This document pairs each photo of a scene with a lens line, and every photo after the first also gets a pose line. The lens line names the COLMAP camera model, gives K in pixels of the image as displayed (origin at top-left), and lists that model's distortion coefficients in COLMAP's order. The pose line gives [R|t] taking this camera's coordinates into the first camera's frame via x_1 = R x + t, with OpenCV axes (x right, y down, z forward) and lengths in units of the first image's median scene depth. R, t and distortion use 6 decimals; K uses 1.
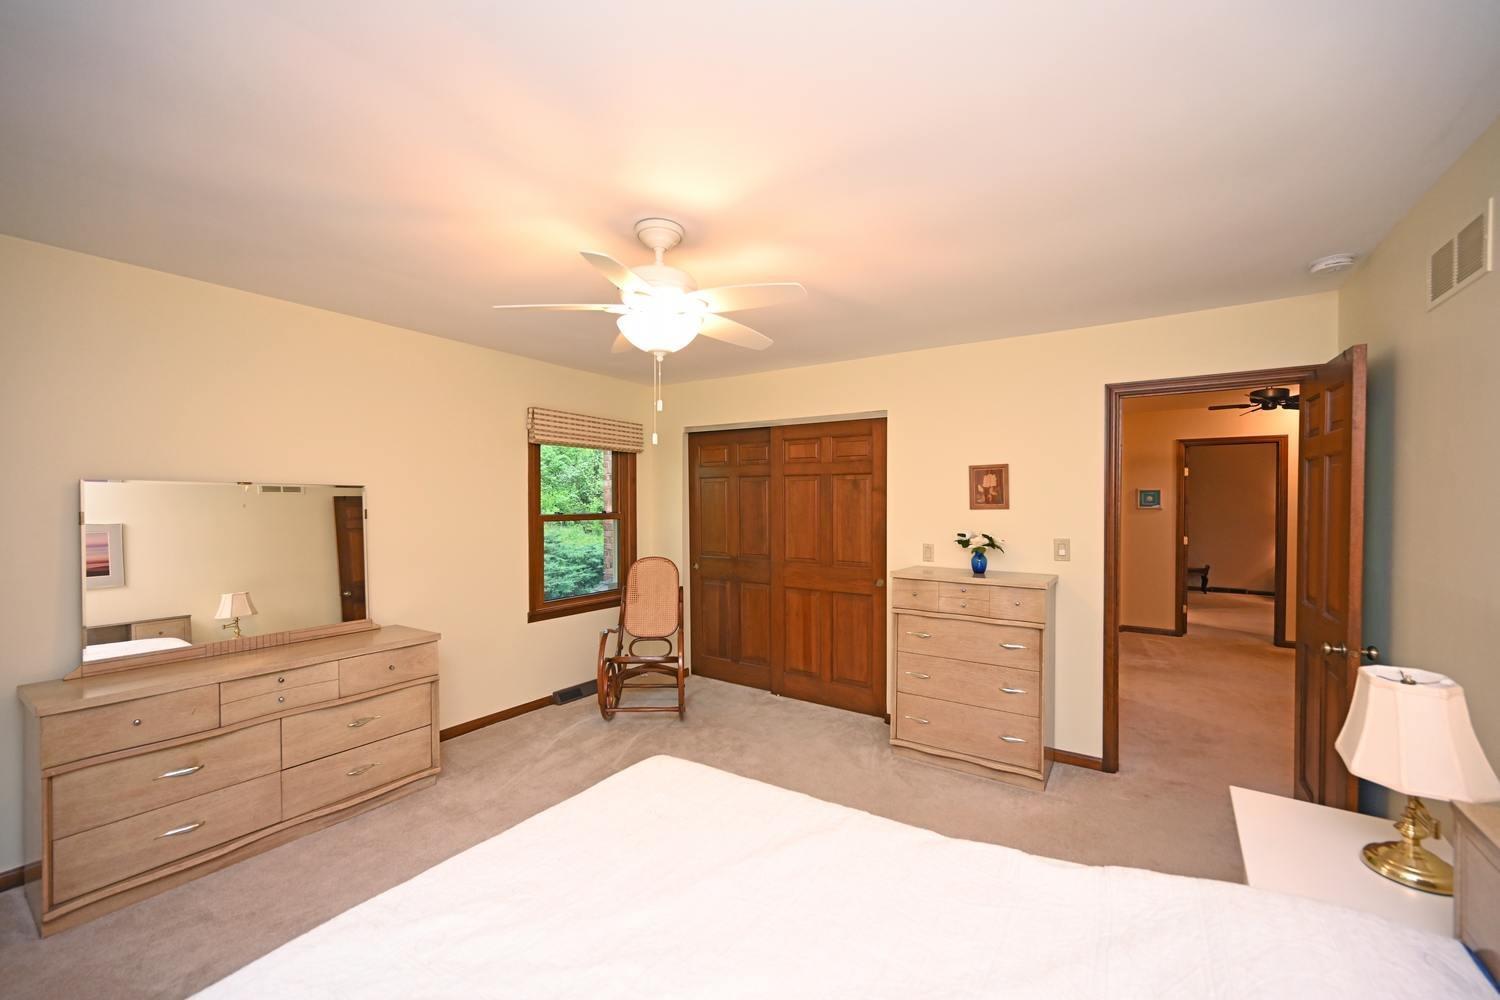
lens RADIAL K [[588.9, 0, 751.9], [0, 588.9, 507.1], [0, 0, 1]] dist [0.000456, 0.000273]
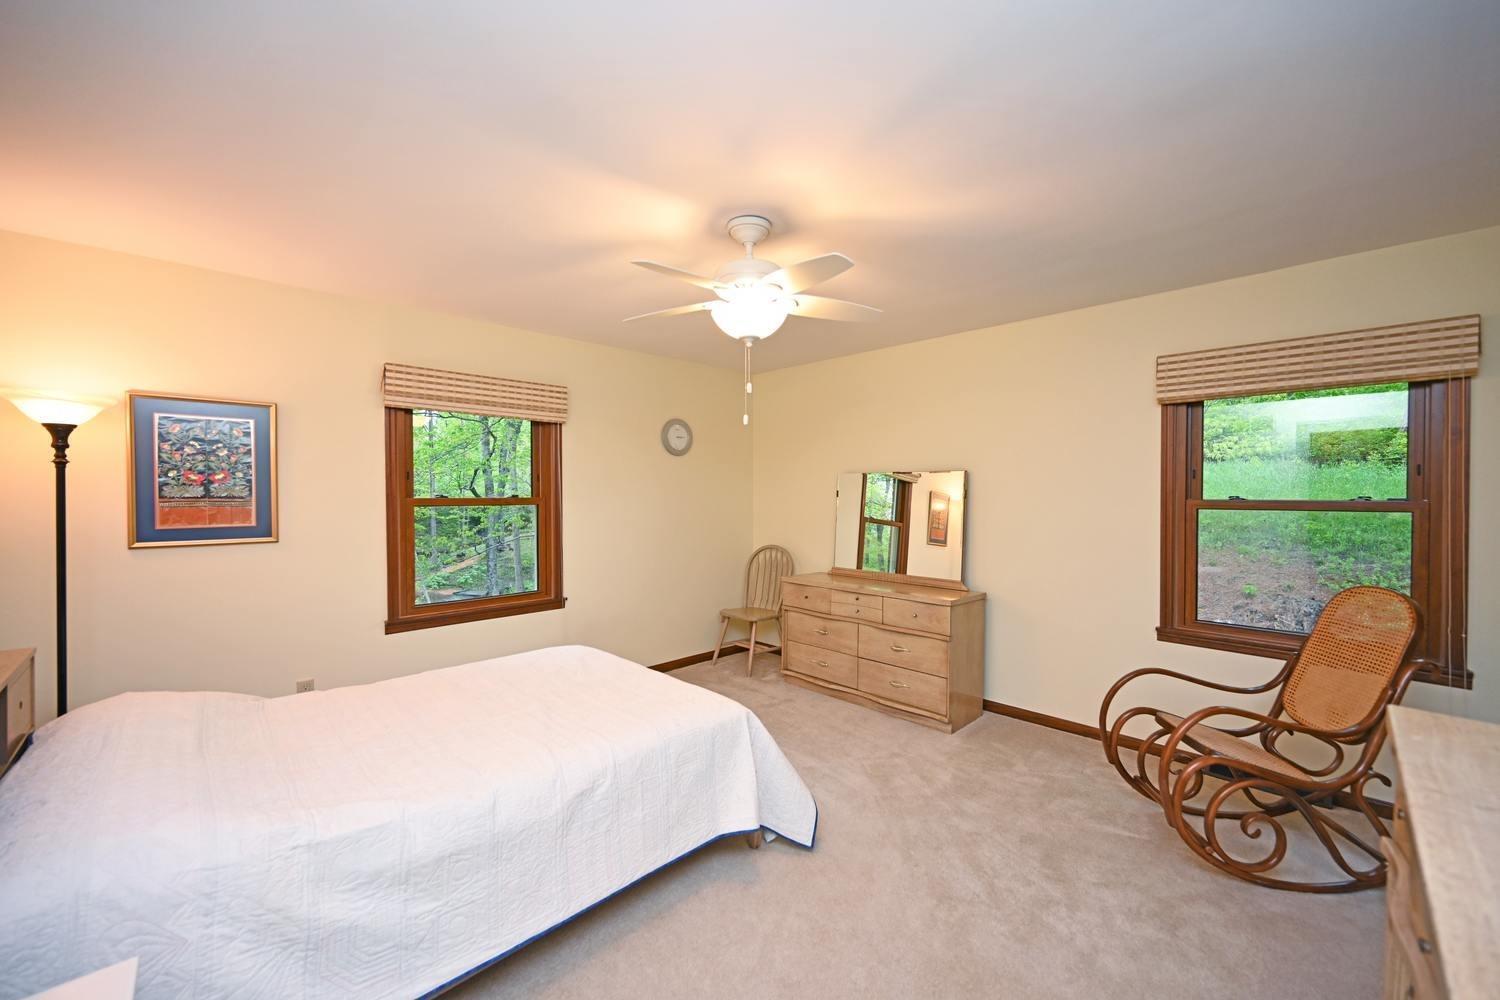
lens RADIAL K [[588.9, 0, 754.0], [0, 588.9, 497.7], [0, 0, 1]] dist [0.000456, 0.000273]
pose [[-0.201096, 0.005670, -0.979555, 0.715344], [-0.010334, 0.999915, 0.007909, 0.017598], [0.979517, 0.011713, -0.201020, 0.966024]]
